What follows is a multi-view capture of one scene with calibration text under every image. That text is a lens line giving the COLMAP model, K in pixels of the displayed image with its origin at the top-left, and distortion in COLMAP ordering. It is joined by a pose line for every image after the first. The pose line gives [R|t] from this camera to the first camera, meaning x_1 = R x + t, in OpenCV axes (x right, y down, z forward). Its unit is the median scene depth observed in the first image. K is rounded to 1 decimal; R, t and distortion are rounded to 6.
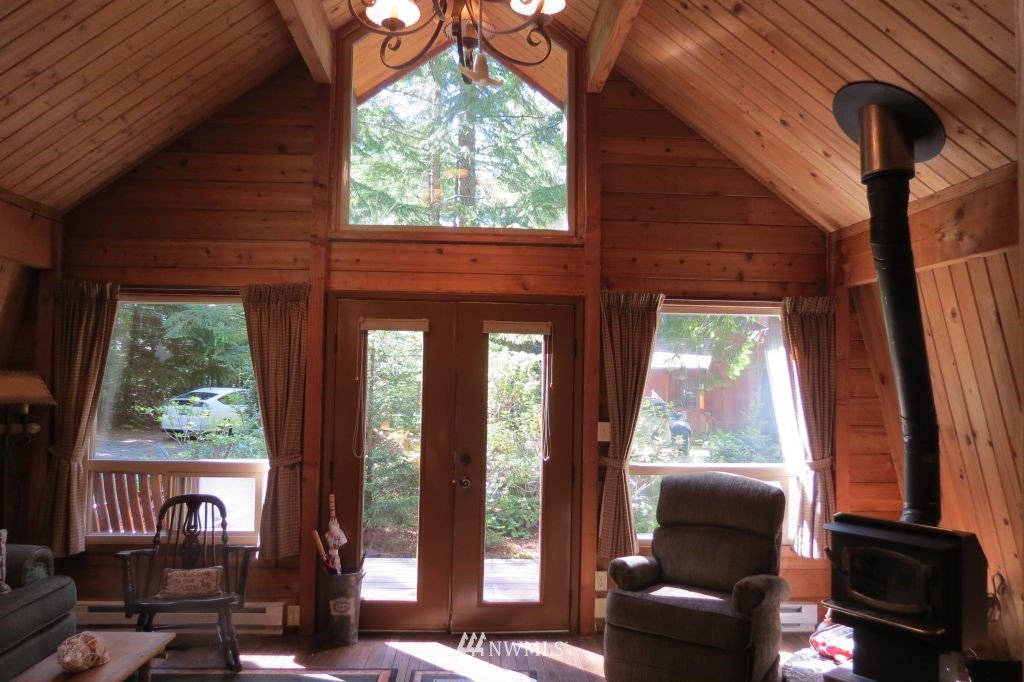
lens RADIAL K [[721.6, 0, 512.3], [0, 721.6, 336.6], [0, 0, 1]] dist [-0.031842, 0.013702]
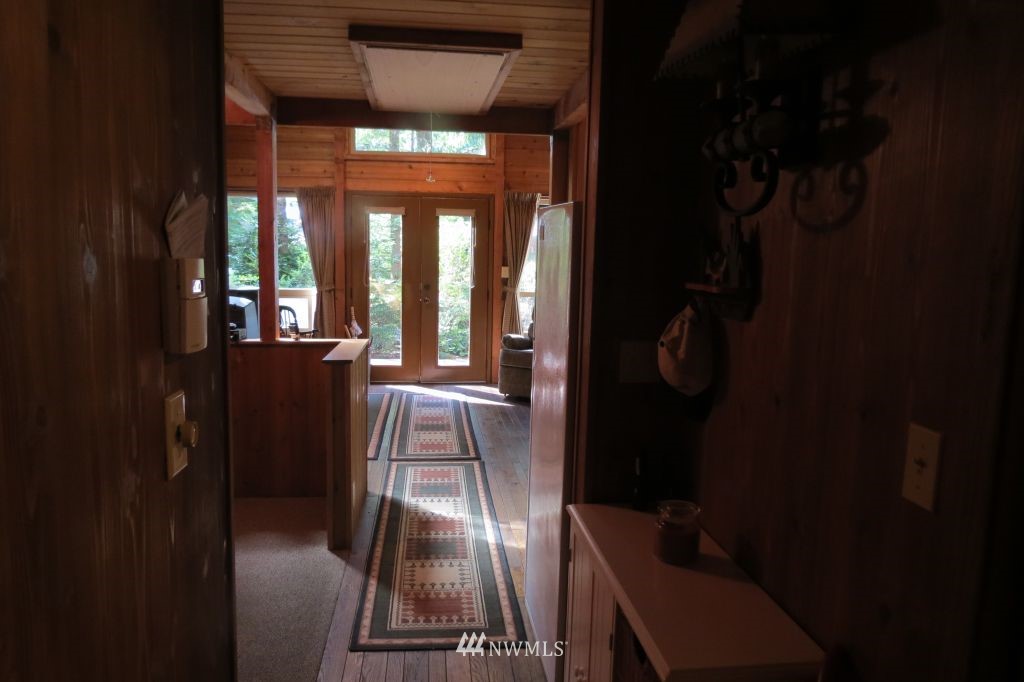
lens RADIAL K [[721.6, 0, 509.0], [0, 721.6, 360.9], [0, 0, 1]] dist [-0.031842, 0.013702]
pose [[0.998723, -0.005993, 0.050157, 0.046269], [-0.002653, 0.985343, 0.170564, 0.044107], [-0.050444, -0.170479, 0.984069, -0.790281]]
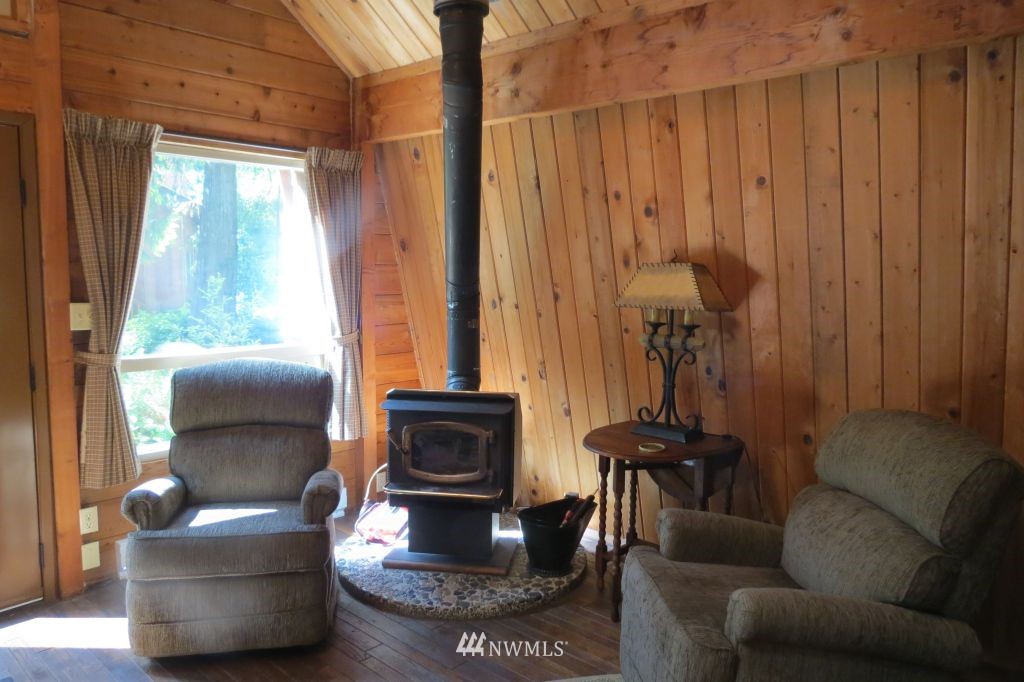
lens RADIAL K [[721.6, 0, 508.5], [0, 721.6, 336.9], [0, 0, 1]] dist [-0.031842, 0.013702]
pose [[0.716041, -0.077185, 0.693778, -0.058750], [-0.040775, 0.987546, 0.151952, 0.028497], [-0.696866, -0.137093, 0.703977, 0.215977]]
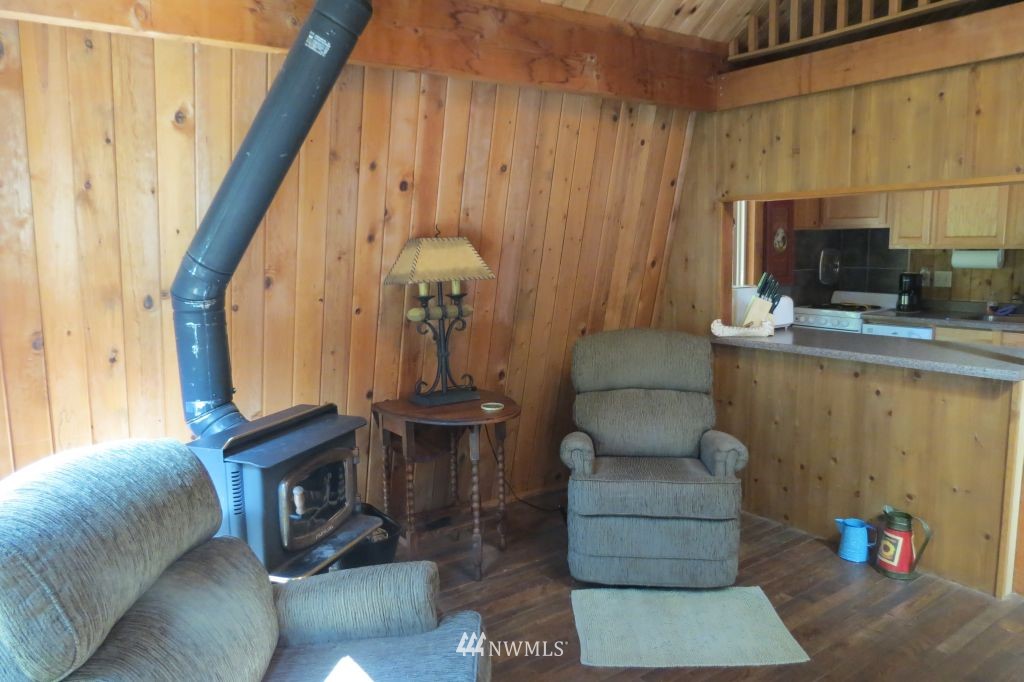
lens RADIAL K [[721.6, 0, 502.6], [0, 721.6, 340.2], [0, 0, 1]] dist [-0.031842, 0.013702]
pose [[-0.524226, -0.123390, 0.842593, -0.124124], [-0.046538, 0.992119, 0.116333, 0.074170], [-0.850307, 0.021772, -0.525837, 0.965212]]
